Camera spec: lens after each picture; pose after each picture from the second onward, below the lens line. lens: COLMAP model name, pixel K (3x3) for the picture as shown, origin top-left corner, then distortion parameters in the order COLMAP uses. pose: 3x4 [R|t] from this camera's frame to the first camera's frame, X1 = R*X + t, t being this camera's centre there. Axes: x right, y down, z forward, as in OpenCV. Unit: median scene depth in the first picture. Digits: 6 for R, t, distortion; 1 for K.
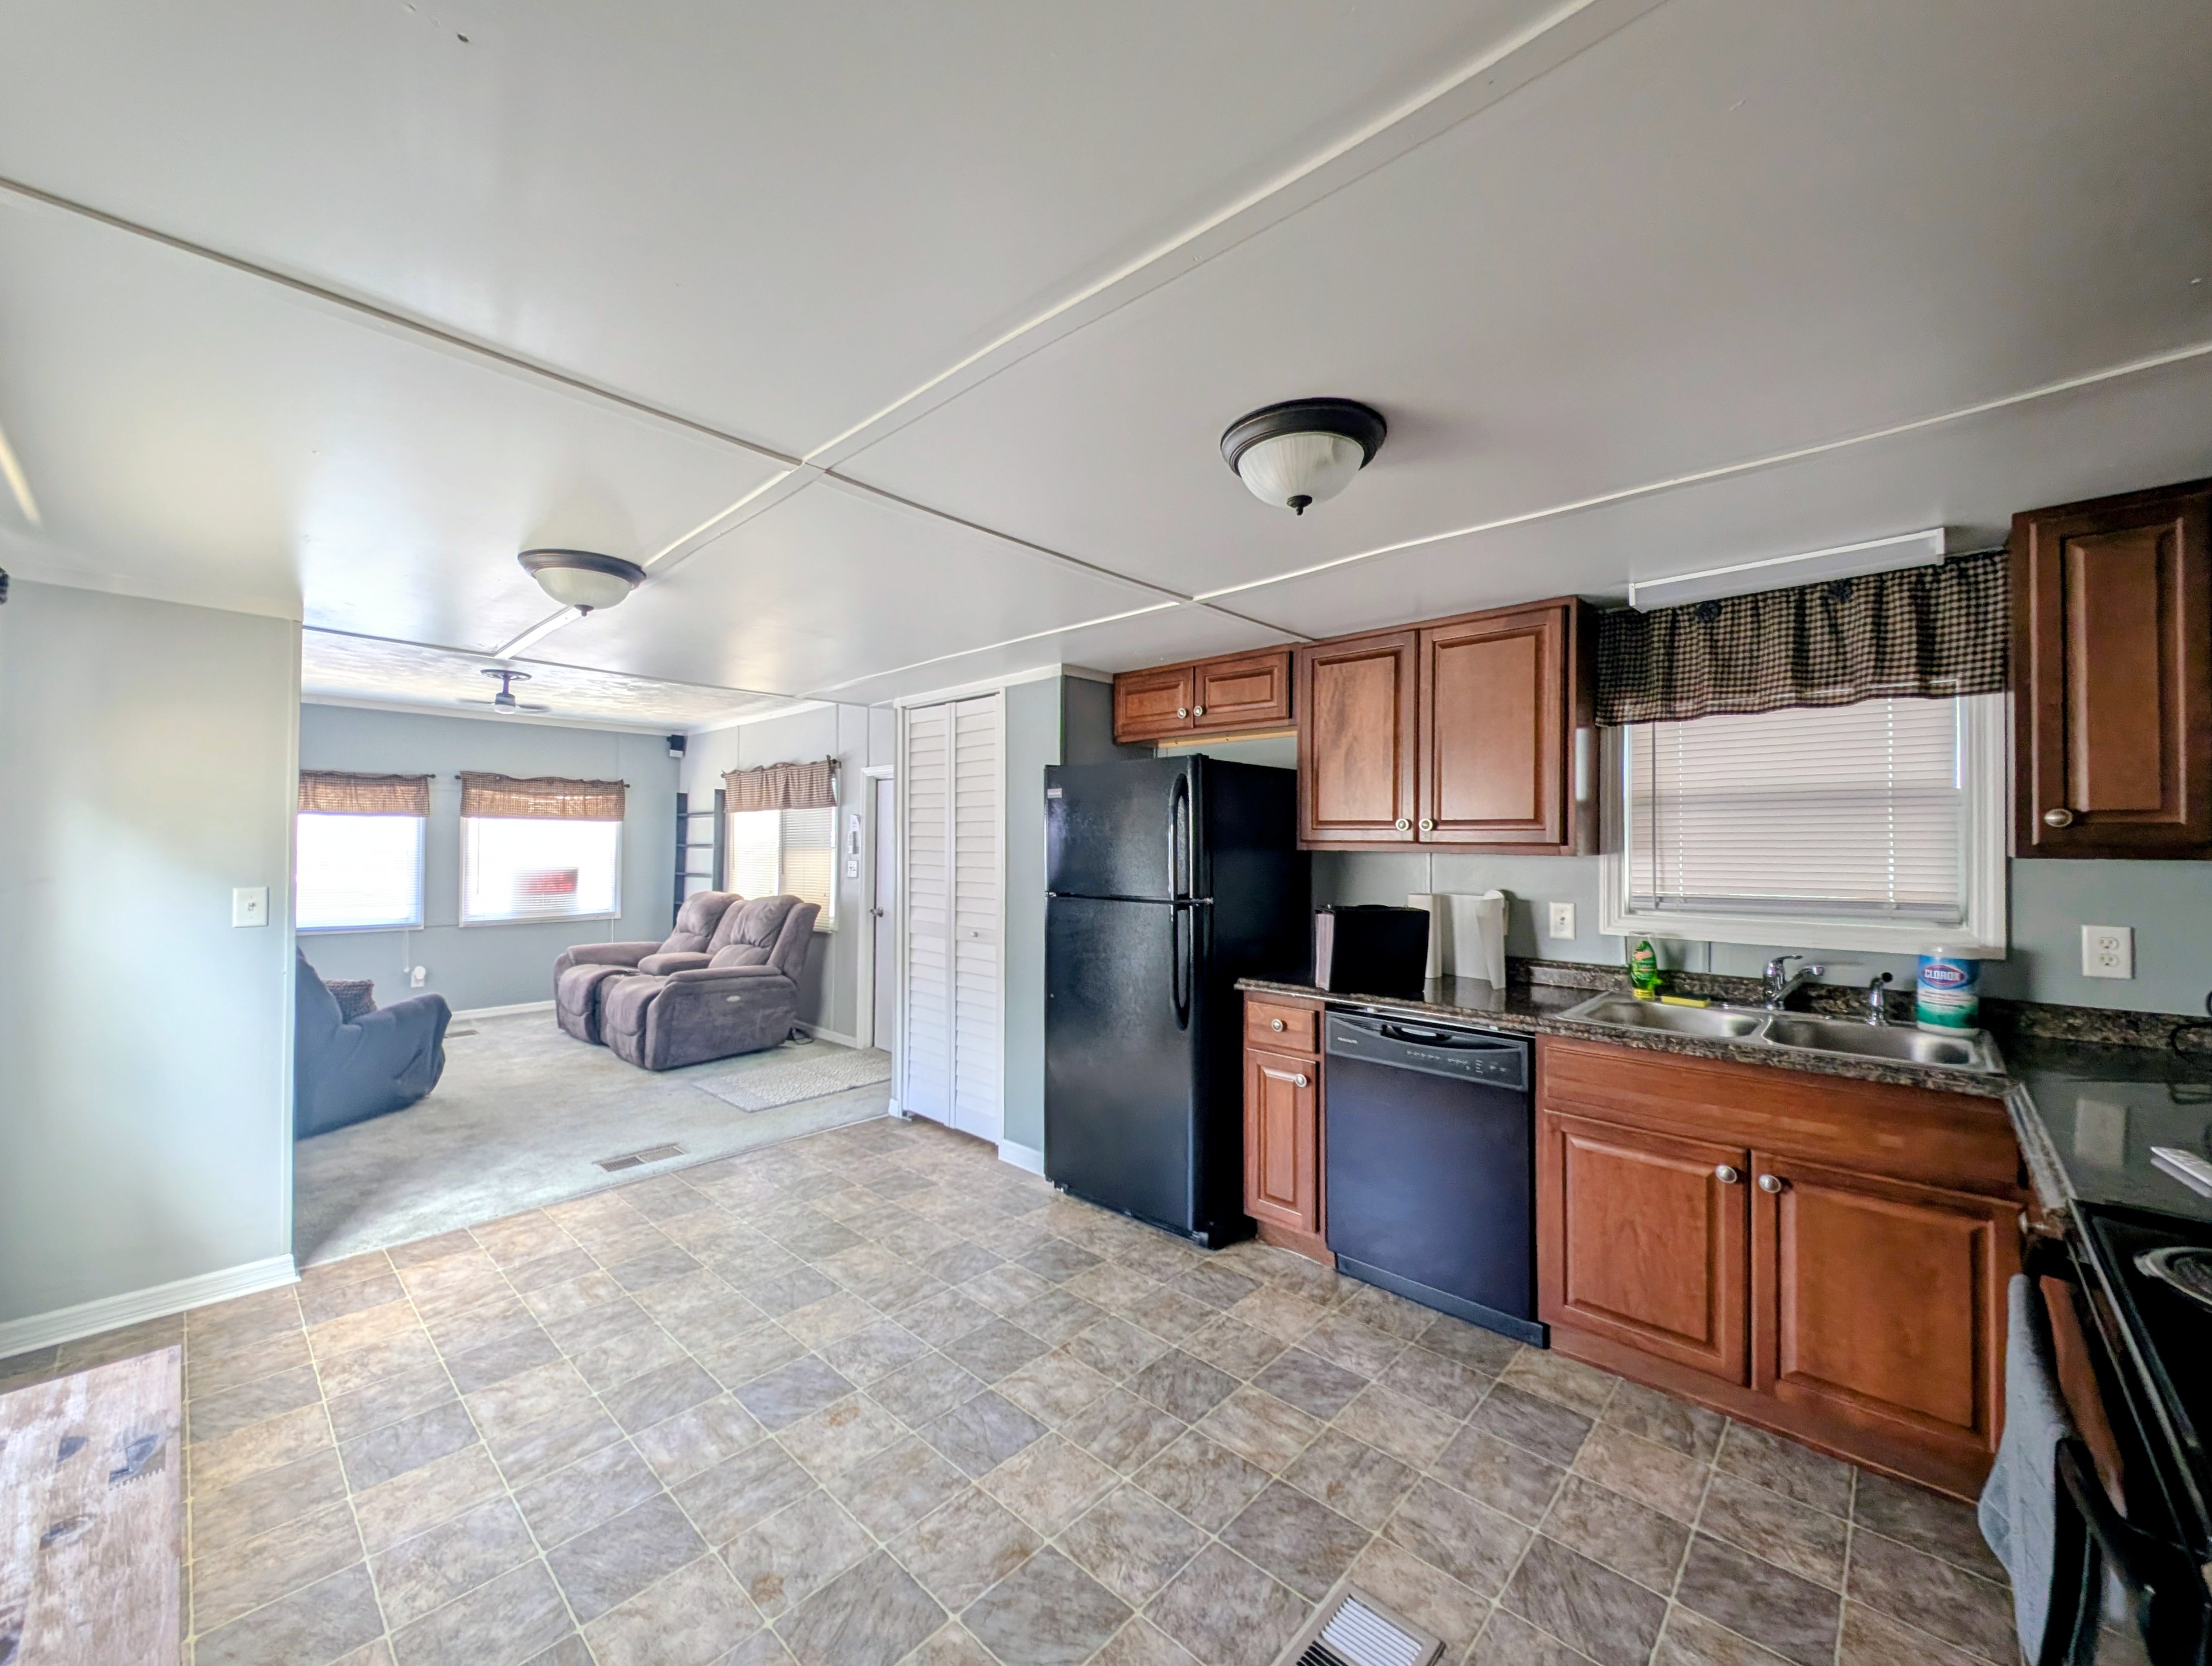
lens RADIAL K [[866.3, 0, 1108.5], [0, 866.3, 836.5], [0, 0, 1]] dist [0.008167, -0.003334]
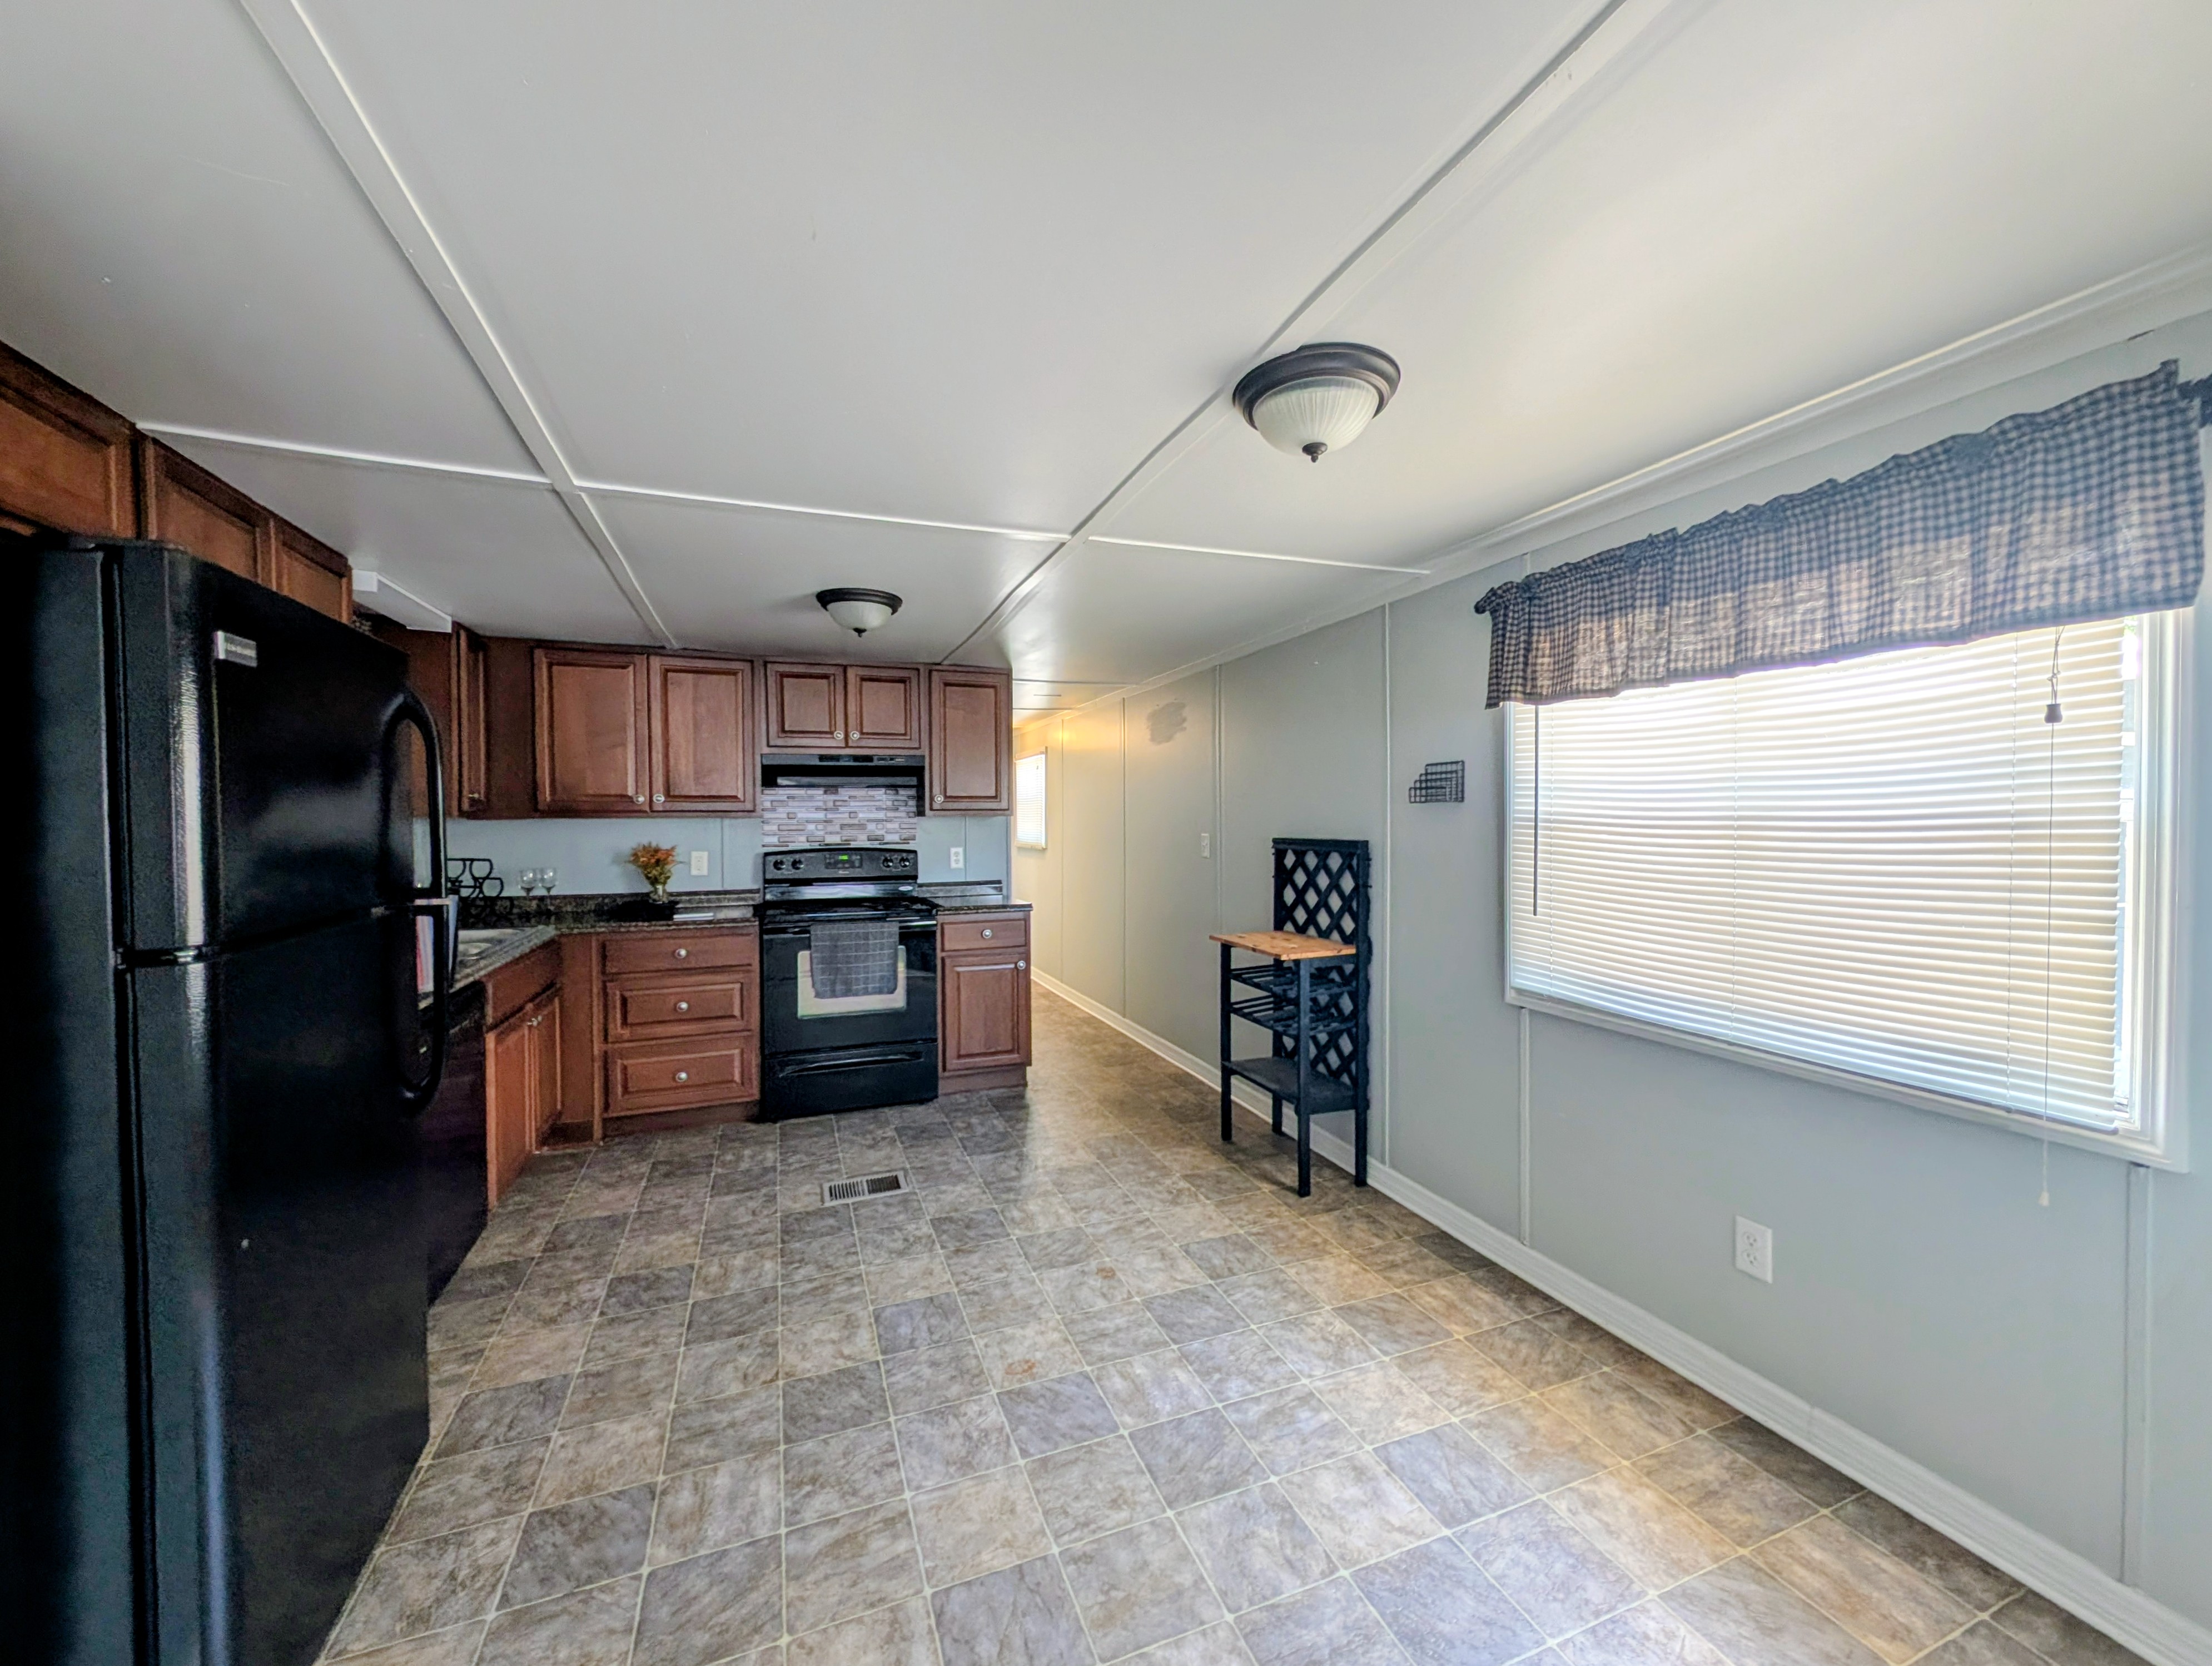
lens RADIAL K [[850.2, 0, 1093.5], [0, 850.2, 828.2], [0, 0, 1]] dist [0.014538, -0.010910]
pose [[-0.892299, -0.002247, 0.451439, -0.602896], [0.003250, 0.999930, 0.011400, 0.020678], [-0.451433, 0.011639, -0.892229, 1.341882]]
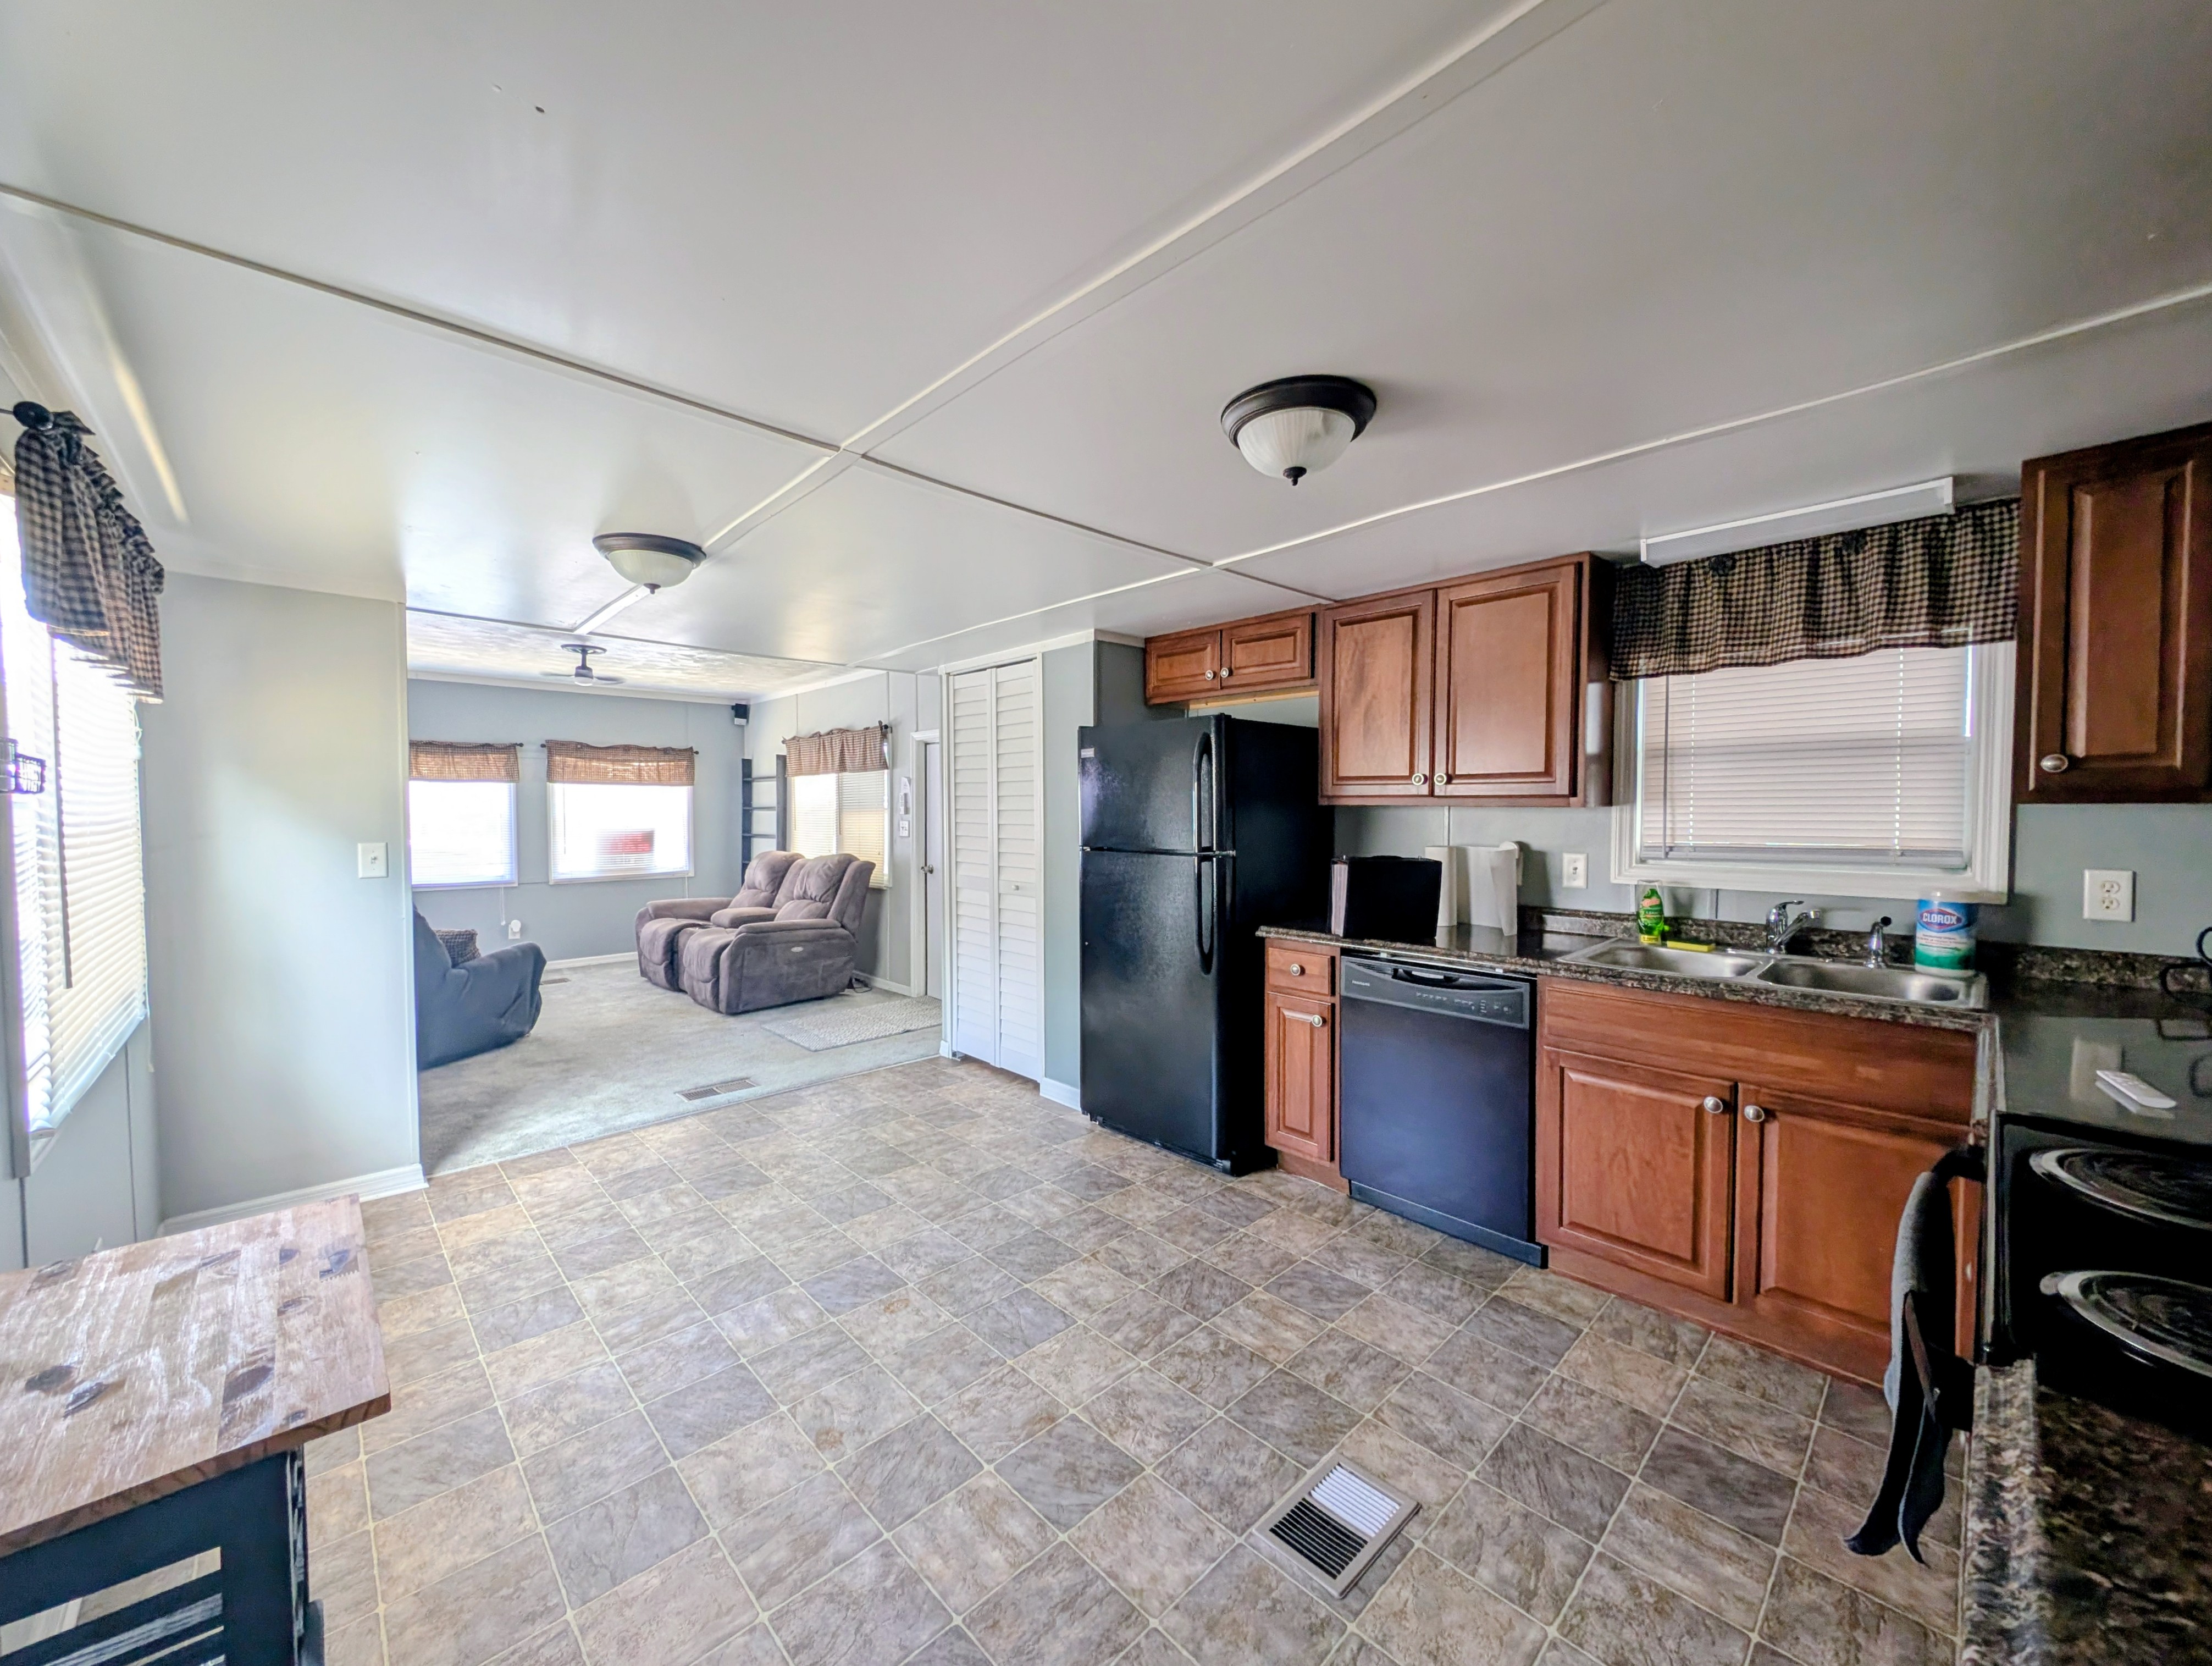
lens RADIAL K [[848.7, 0, 1107.7], [0, 848.7, 835.2], [0, 0, 1]] dist [0.019123, -0.010359]
pose [[0.998273, -0.004752, -0.058552, 0.027165], [0.007193, 0.999111, 0.041541, 0.008774], [0.058303, -0.041891, 0.997420, -0.045981]]
